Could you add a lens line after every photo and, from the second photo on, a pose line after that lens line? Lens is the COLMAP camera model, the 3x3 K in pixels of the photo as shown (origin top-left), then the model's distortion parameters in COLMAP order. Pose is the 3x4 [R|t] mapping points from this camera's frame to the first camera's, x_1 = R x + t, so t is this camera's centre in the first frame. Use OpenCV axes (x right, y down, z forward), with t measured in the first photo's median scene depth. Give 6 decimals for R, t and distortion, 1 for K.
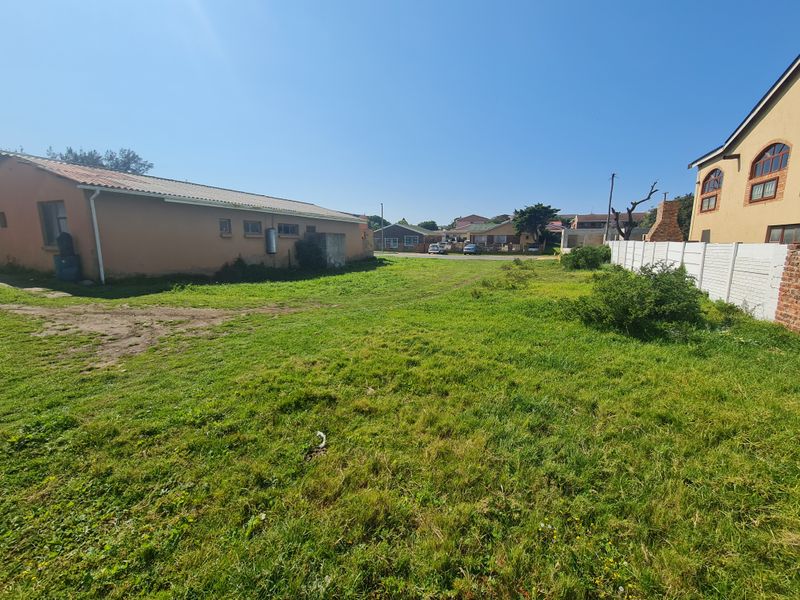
lens RADIAL K [[328.1, 0, 405.1], [0, 328.1, 295.7], [0, 0, 1]] dist [-0.001510, 0.000518]
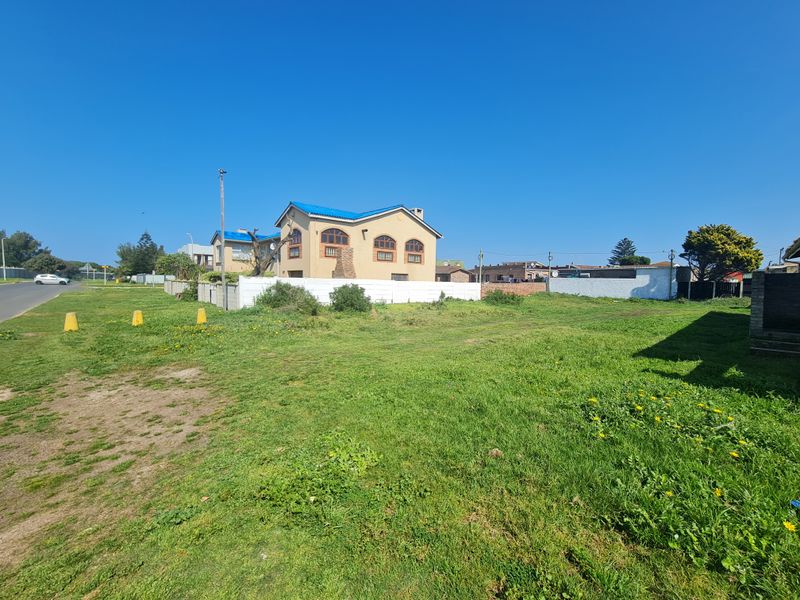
lens RADIAL K [[328.1, 0, 405.1], [0, 328.1, 295.7], [0, 0, 1]] dist [-0.001510, 0.000518]
pose [[-0.905891, -0.042757, 0.421347, 0.055312], [0.043083, 0.980426, 0.192118, -0.334708], [-0.421314, 0.192191, -0.886317, 2.036975]]
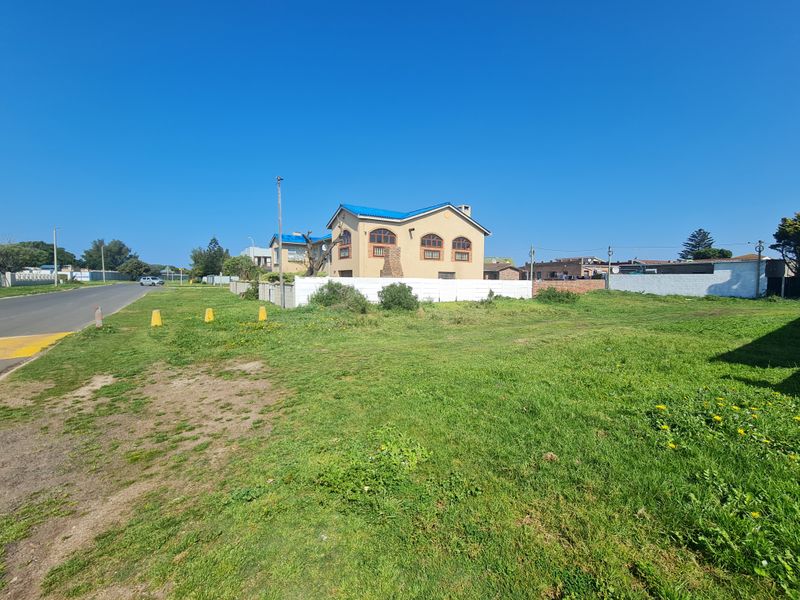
lens RADIAL K [[328.1, 0, 405.1], [0, 328.1, 295.7], [0, 0, 1]] dist [-0.001510, 0.000518]
pose [[-0.837364, -0.042087, 0.545023, 0.055778], [0.073269, 0.979394, 0.188200, -0.335245], [-0.541713, 0.197525, -0.817026, 2.039895]]
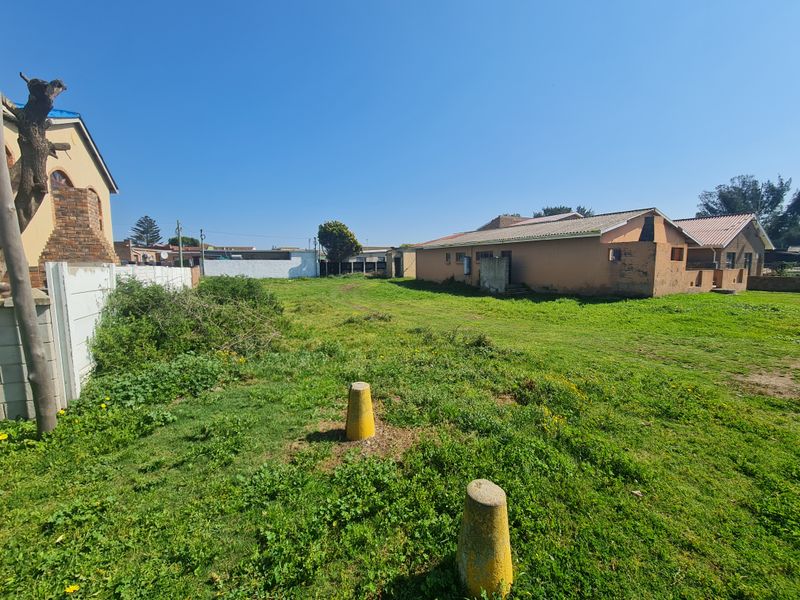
lens RADIAL K [[328.1, 0, 405.1], [0, 328.1, 295.7], [0, 0, 1]] dist [-0.001510, 0.000518]
pose [[-0.619984, 0.071606, -0.781340, 0.888544], [-0.122524, 0.974774, 0.186555, -0.281081], [0.774989, 0.211394, -0.595571, 1.726310]]
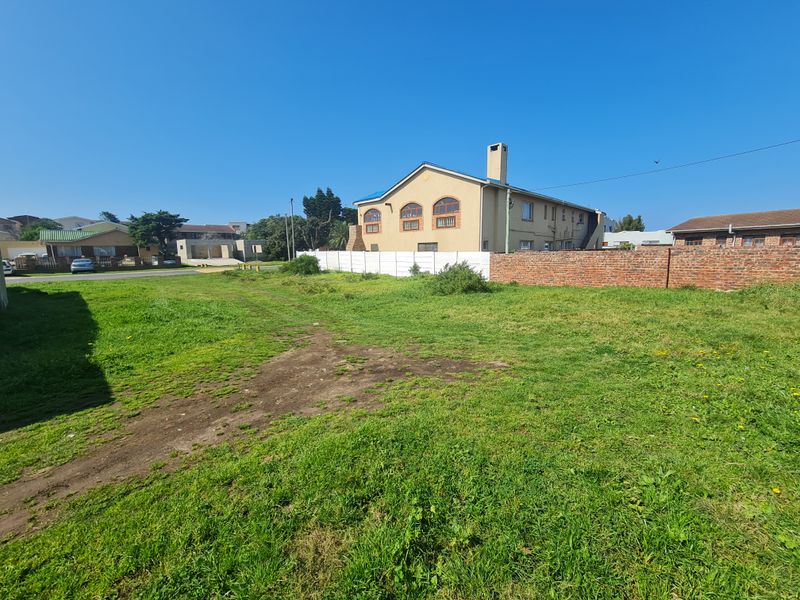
lens RADIAL K [[328.1, 0, 405.1], [0, 328.1, 295.7], [0, 0, 1]] dist [-0.001510, 0.000518]
pose [[0.363510, -0.140096, 0.920996, -0.583905], [0.166719, 0.982450, 0.083641, -0.051373], [-0.916551, 0.123143, 0.380487, 0.230833]]
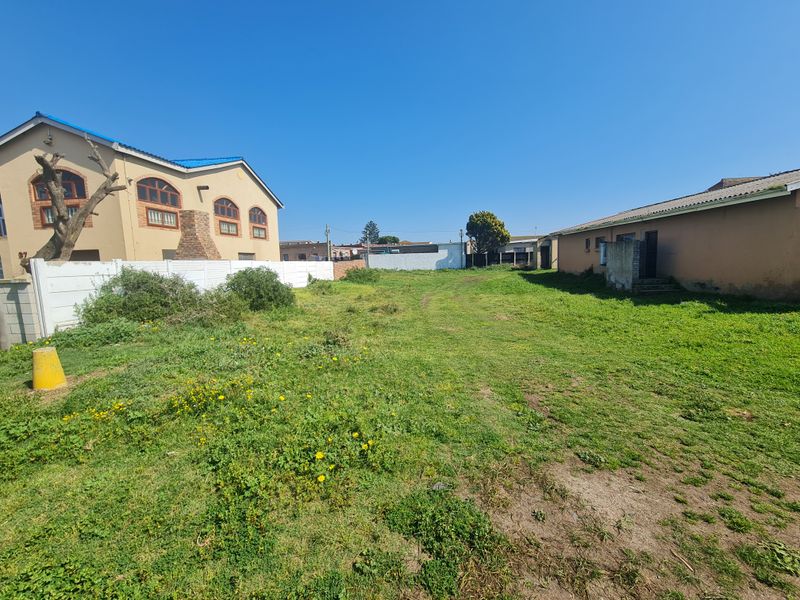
lens RADIAL K [[328.1, 0, 405.1], [0, 328.1, 295.7], [0, 0, 1]] dist [-0.001510, 0.000518]
pose [[-0.954133, 0.051998, -0.294833, 0.558305], [-0.026347, 0.966396, 0.255703, -0.302691], [0.298222, 0.251743, -0.920700, 1.908227]]
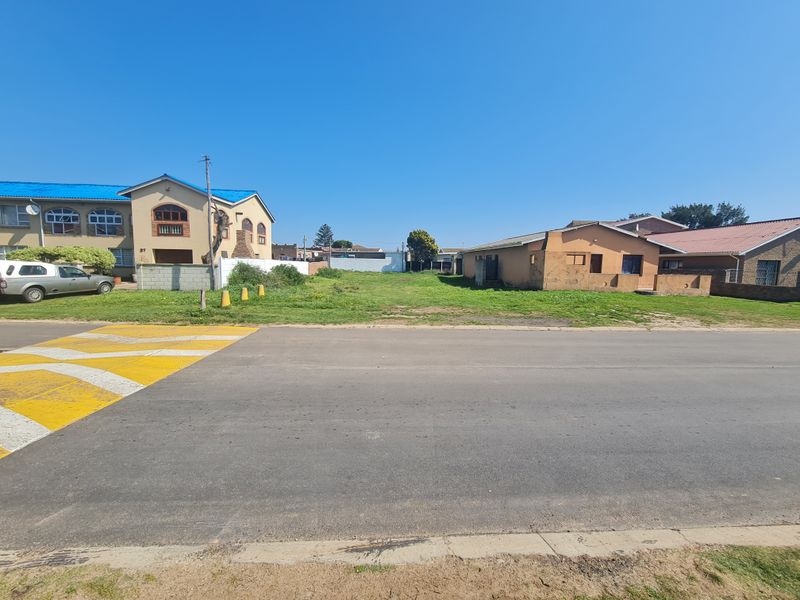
lens RADIAL K [[328.1, 0, 405.1], [0, 328.1, 295.7], [0, 0, 1]] dist [-0.001510, 0.000518]
pose [[-0.899283, 0.015695, -0.437085, 0.791254], [-0.097277, 0.967147, 0.234872, -0.407975], [0.426412, 0.253734, -0.868212, 2.541697]]
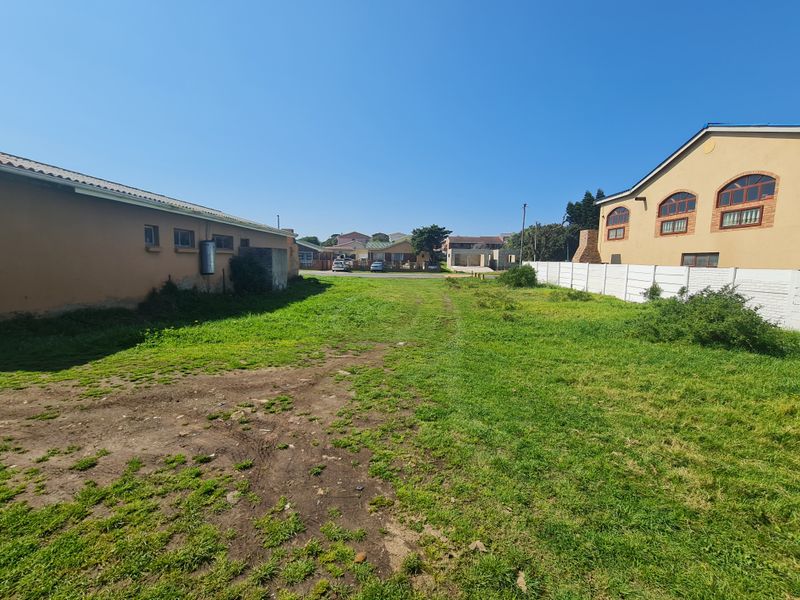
lens RADIAL K [[328.1, 0, 405.1], [0, 328.1, 295.7], [0, 0, 1]] dist [-0.001510, 0.000518]
pose [[0.921665, -0.029316, 0.386877, -0.297423], [0.048090, 0.998084, -0.038933, -0.031129], [-0.384994, 0.054488, 0.921309, 0.154665]]
